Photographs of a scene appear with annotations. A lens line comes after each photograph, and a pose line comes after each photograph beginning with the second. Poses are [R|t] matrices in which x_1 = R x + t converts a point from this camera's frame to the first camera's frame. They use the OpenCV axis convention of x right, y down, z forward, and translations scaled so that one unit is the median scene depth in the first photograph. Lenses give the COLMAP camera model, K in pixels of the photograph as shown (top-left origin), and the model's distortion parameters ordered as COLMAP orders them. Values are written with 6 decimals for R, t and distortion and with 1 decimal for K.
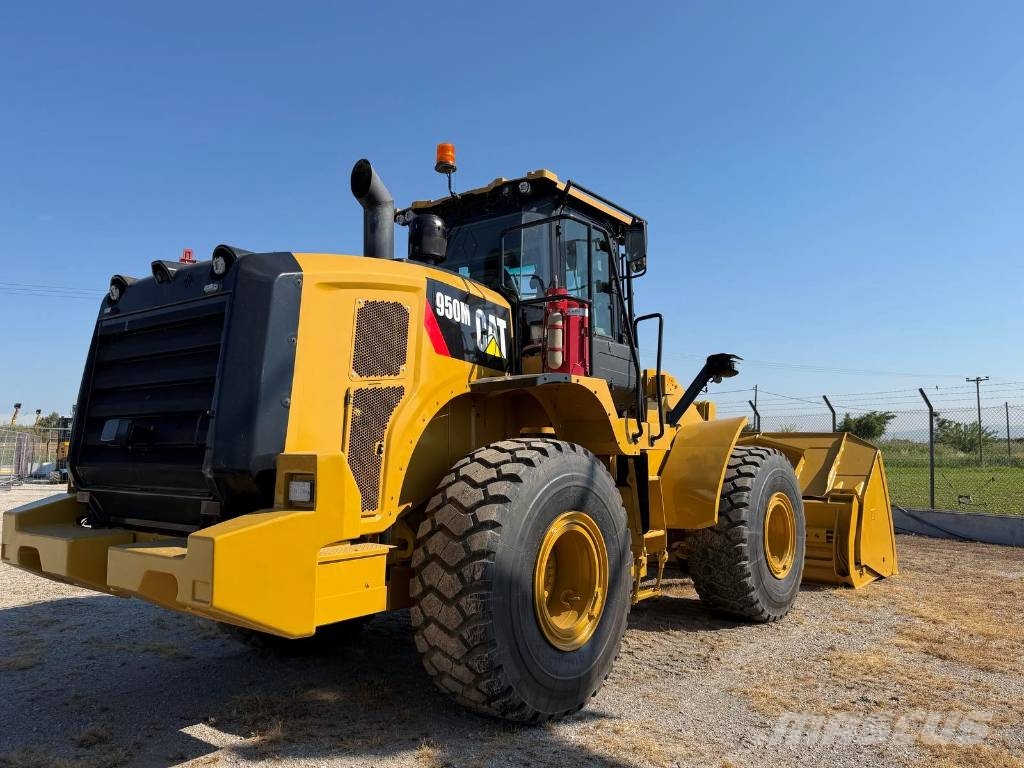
lens RADIAL K [[733.0, 0, 486.3], [0, 733.0, 372.2], [0, 0, 1]] dist [0.033260, -0.043752]
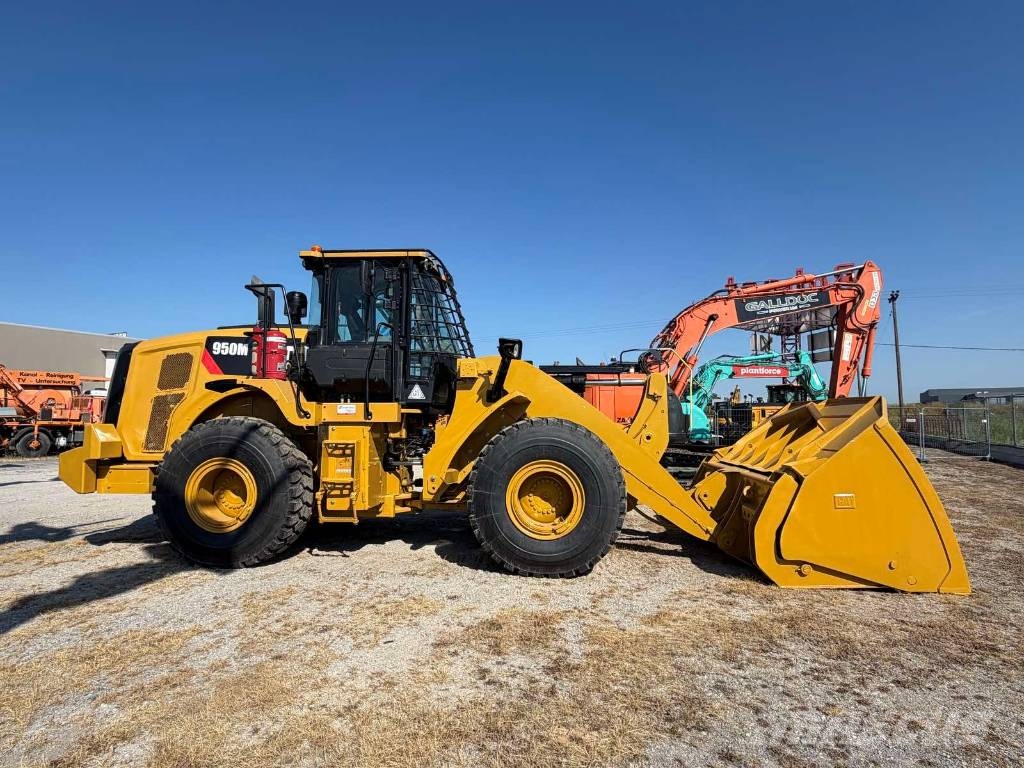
lens RADIAL K [[562.1, 0, 519.5], [0, 562.1, 381.0], [0, 0, 1]] dist [0.012699, -0.002403]
pose [[0.570468, -0.070134, -0.818320, 1.456483], [0.091826, 0.995547, -0.021309, 0.090137], [0.816170, -0.062987, 0.574368, 0.708466]]
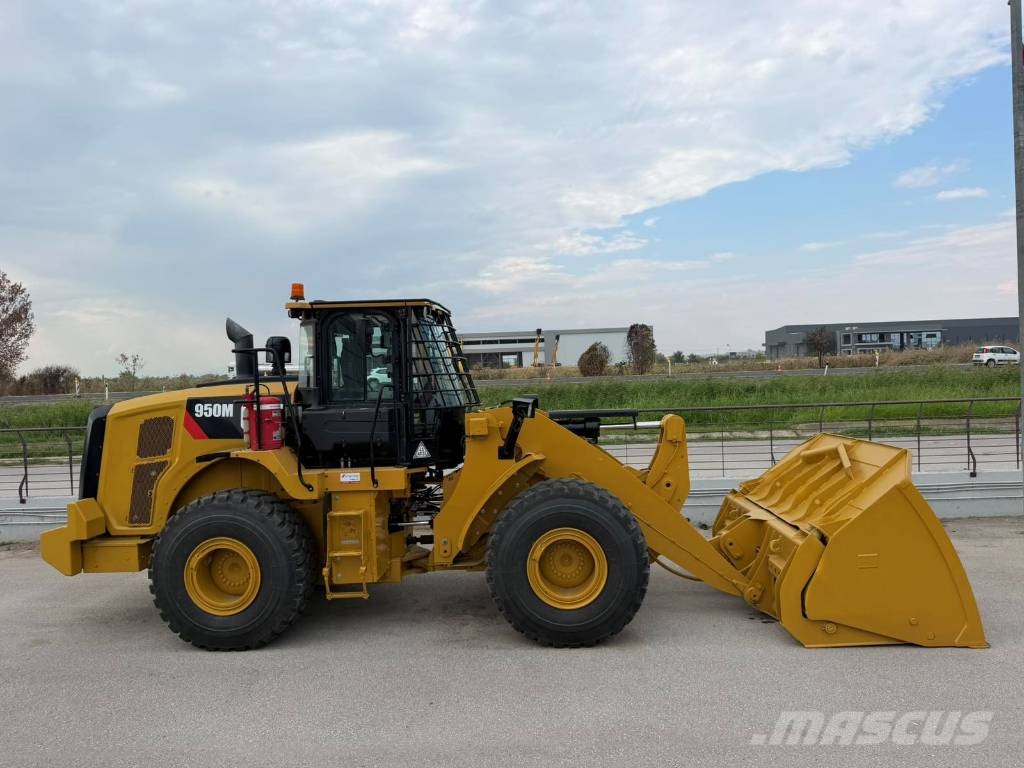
lens RADIAL K [[733.0, 0, 514.3], [0, 733.0, 381.2], [0, 0, 1]] dist [0.033260, -0.043752]
pose [[0.590507, -0.027890, -0.806551, 1.654164], [0.124965, 0.990509, 0.057240, -0.152660], [0.797299, -0.134591, 0.588387, 0.507343]]
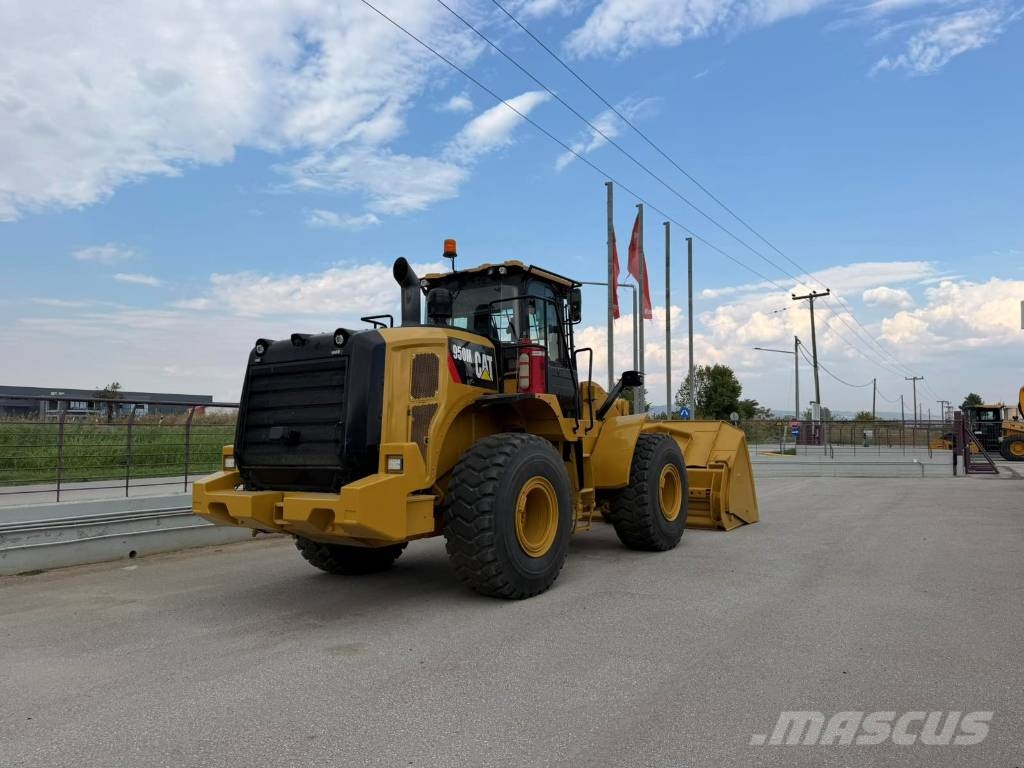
lens RADIAL K [[733.0, 0, 500.5], [0, 733.0, 364.9], [0, 0, 1]] dist [0.033260, -0.043752]
pose [[0.996151, -0.009775, 0.087102, -0.094690], [0.008970, 0.999913, 0.009625, -0.069797], [-0.087188, -0.008807, 0.996153, -0.575105]]
